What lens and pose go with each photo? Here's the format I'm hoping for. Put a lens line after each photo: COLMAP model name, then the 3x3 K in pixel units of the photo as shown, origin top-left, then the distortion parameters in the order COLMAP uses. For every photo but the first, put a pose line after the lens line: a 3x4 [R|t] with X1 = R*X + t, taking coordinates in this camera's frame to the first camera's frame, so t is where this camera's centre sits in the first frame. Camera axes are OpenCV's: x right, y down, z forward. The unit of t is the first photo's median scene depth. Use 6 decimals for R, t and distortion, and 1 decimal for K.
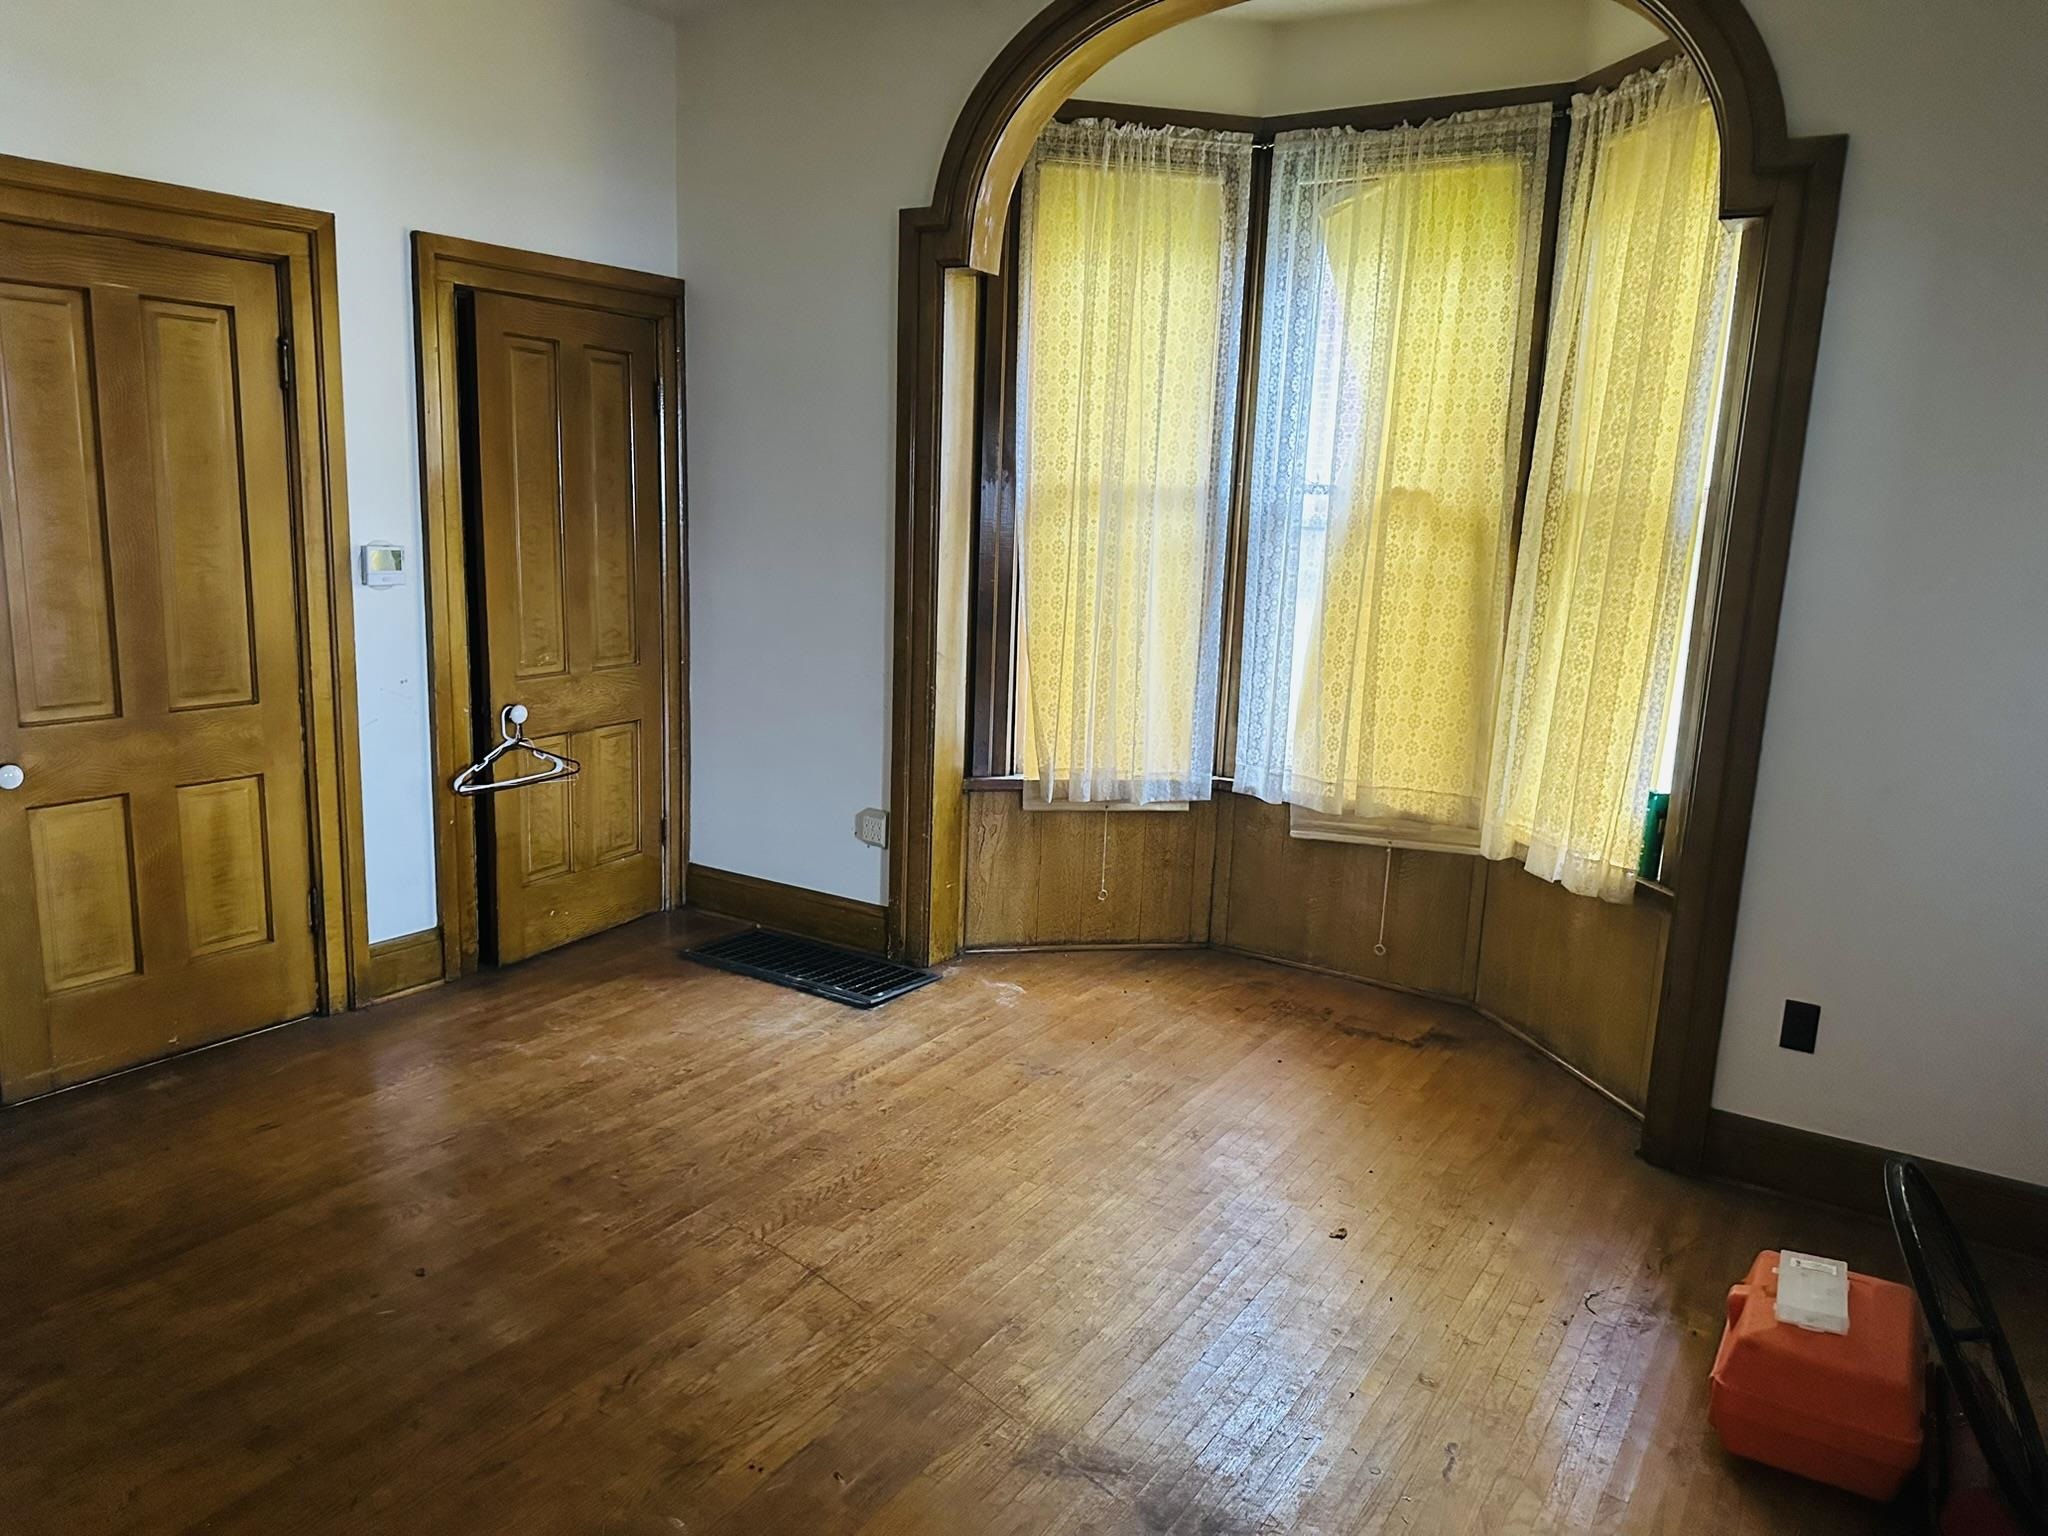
lens RADIAL K [[1423.5, 0, 1015.8], [0, 1423.5, 777.3], [0, 0, 1]] dist [0.082181, -0.135307]
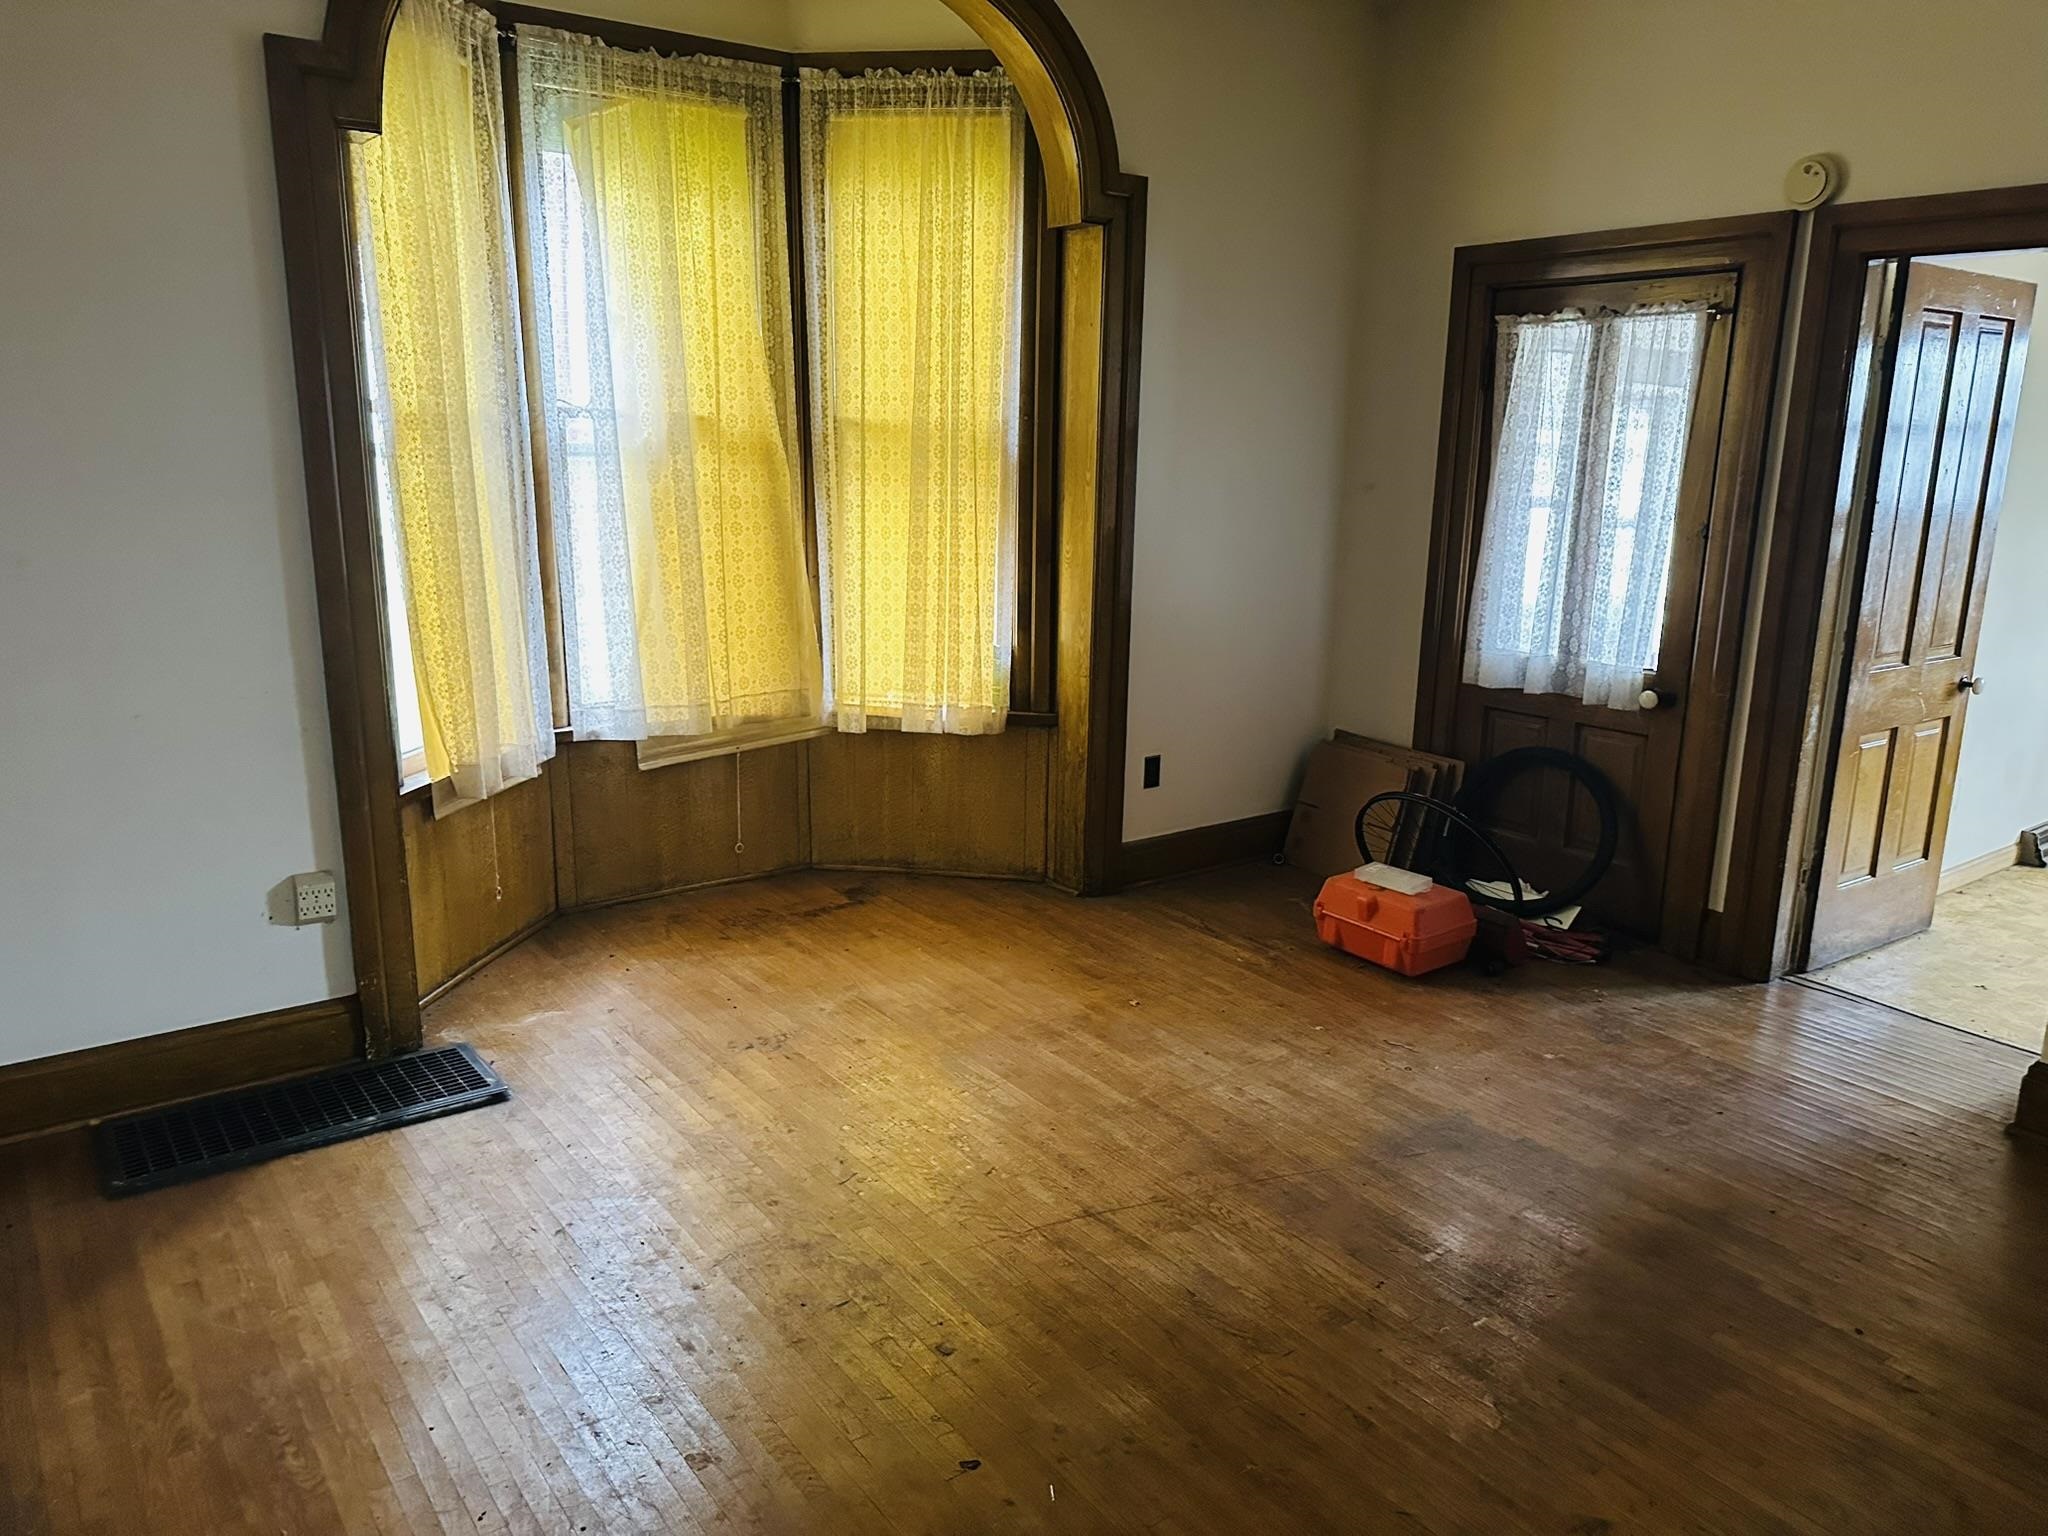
lens RADIAL K [[1423.5, 0, 1015.8], [0, 1423.5, 777.3], [0, 0, 1]] dist [0.082181, -0.135307]
pose [[0.347209, -0.251528, 0.903427, -0.691530], [0.178815, 0.963441, 0.199514, -0.118579], [-0.920582, 0.092273, 0.379492, 0.431257]]
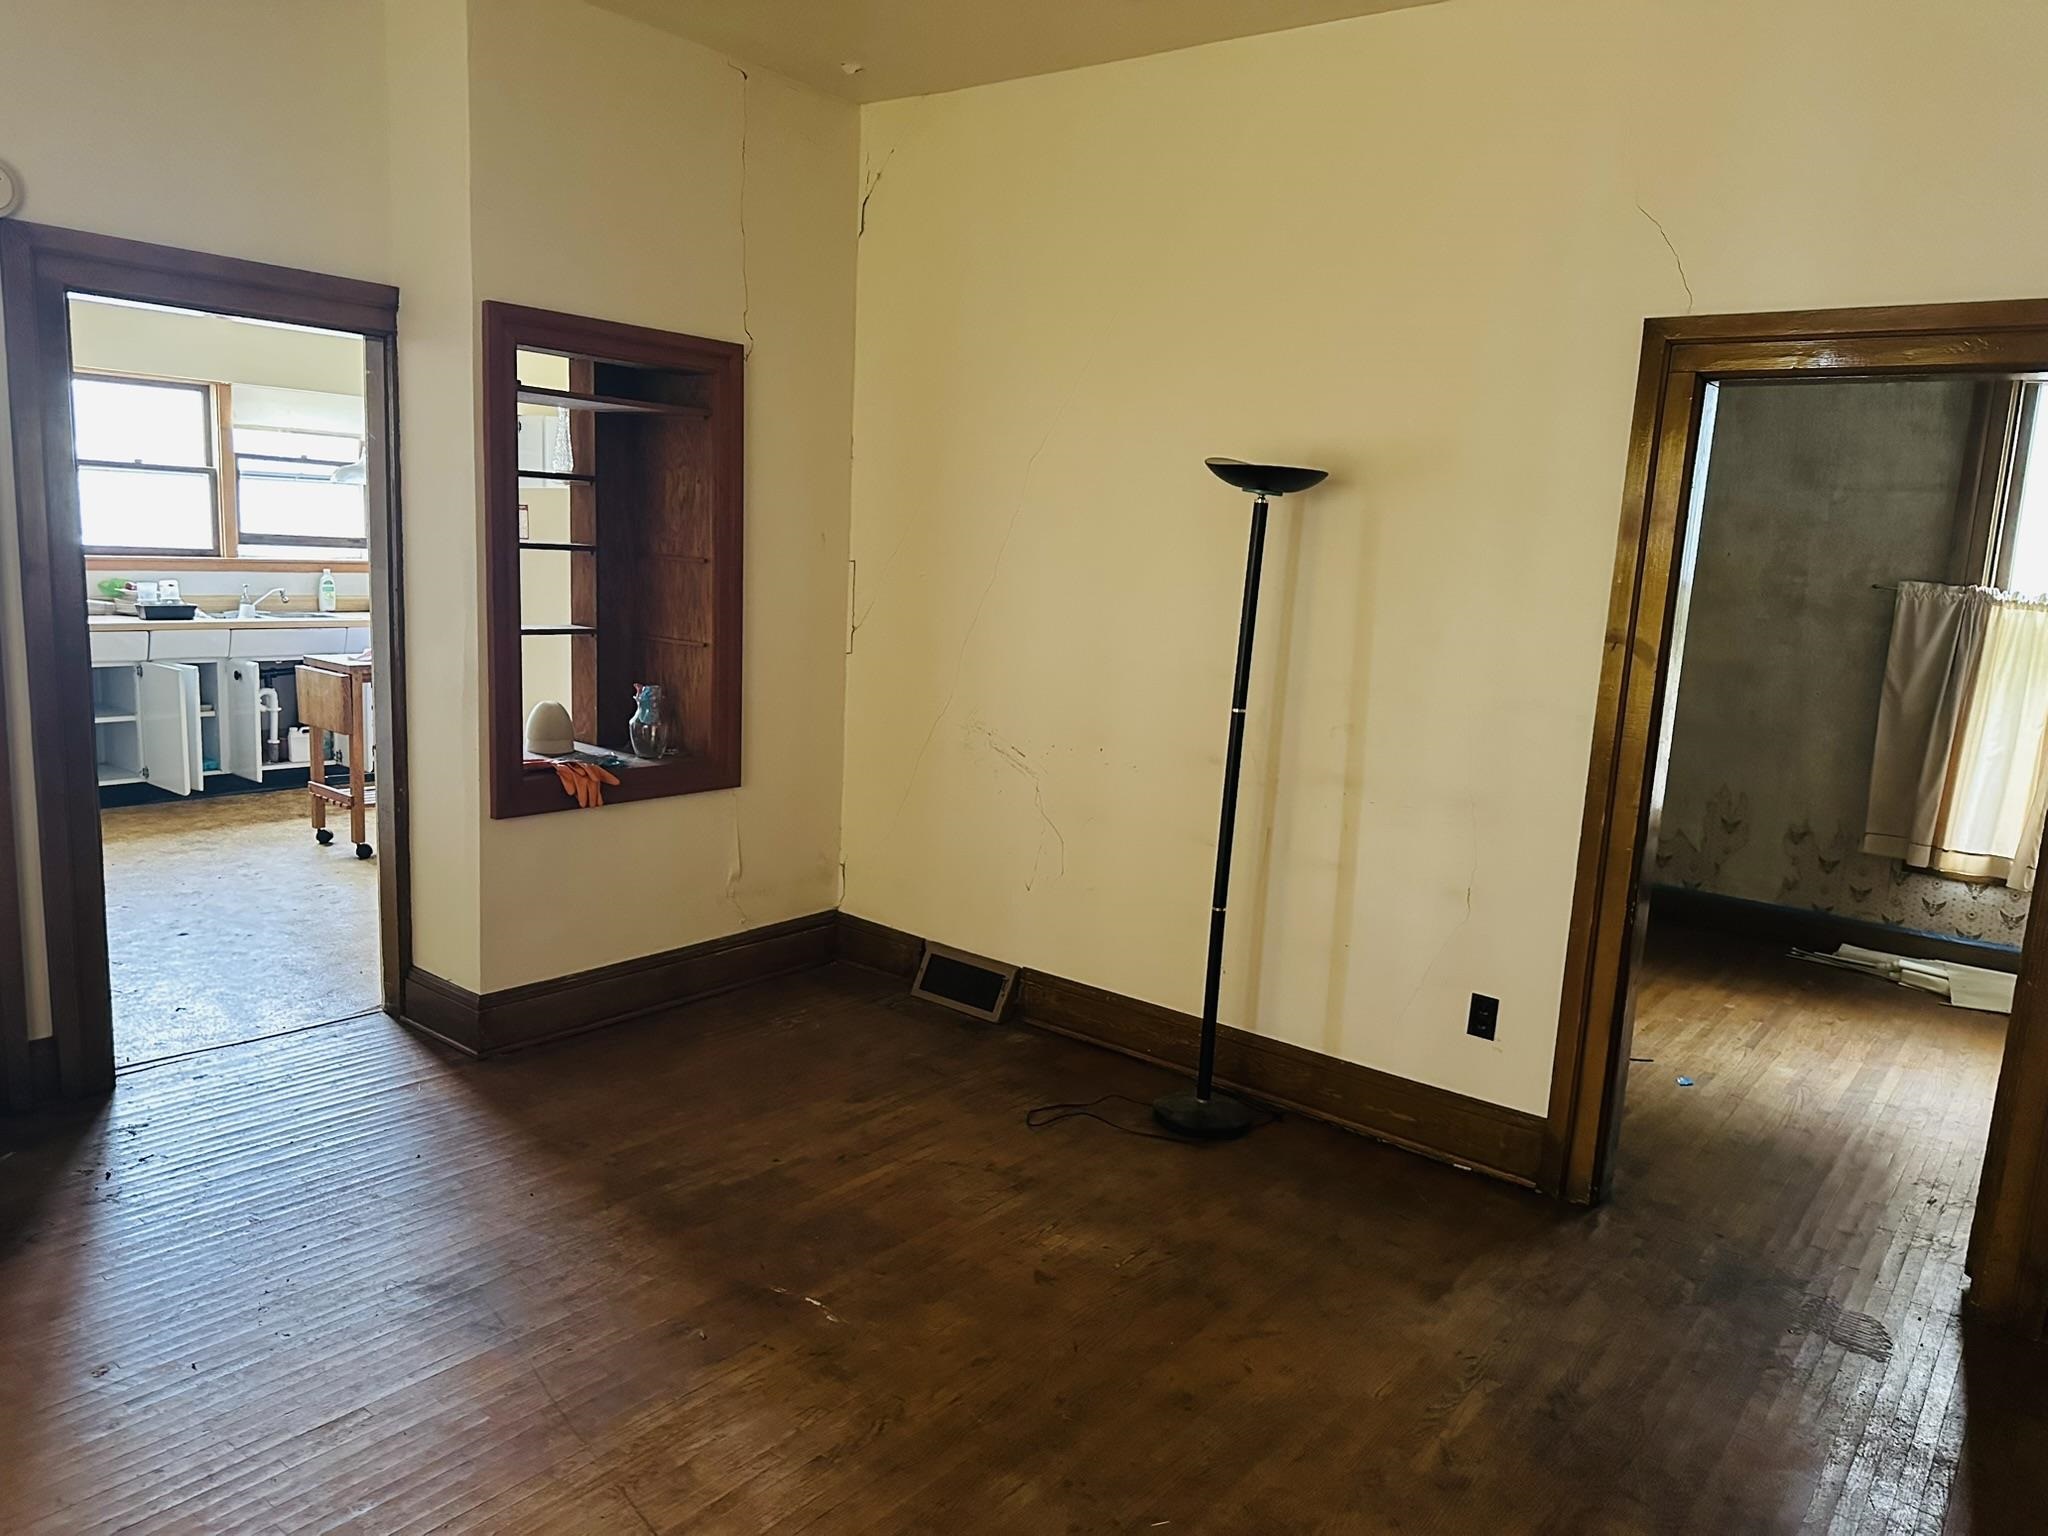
lens RADIAL K [[1423.5, 0, 1015.8], [0, 1423.5, 777.3], [0, 0, 1]] dist [0.082181, -0.135307]
pose [[-0.991584, -0.106173, 0.074078, -0.234988], [-0.073461, 0.932603, 0.353348, -0.228312], [-0.106601, 0.344933, -0.932554, 1.070750]]
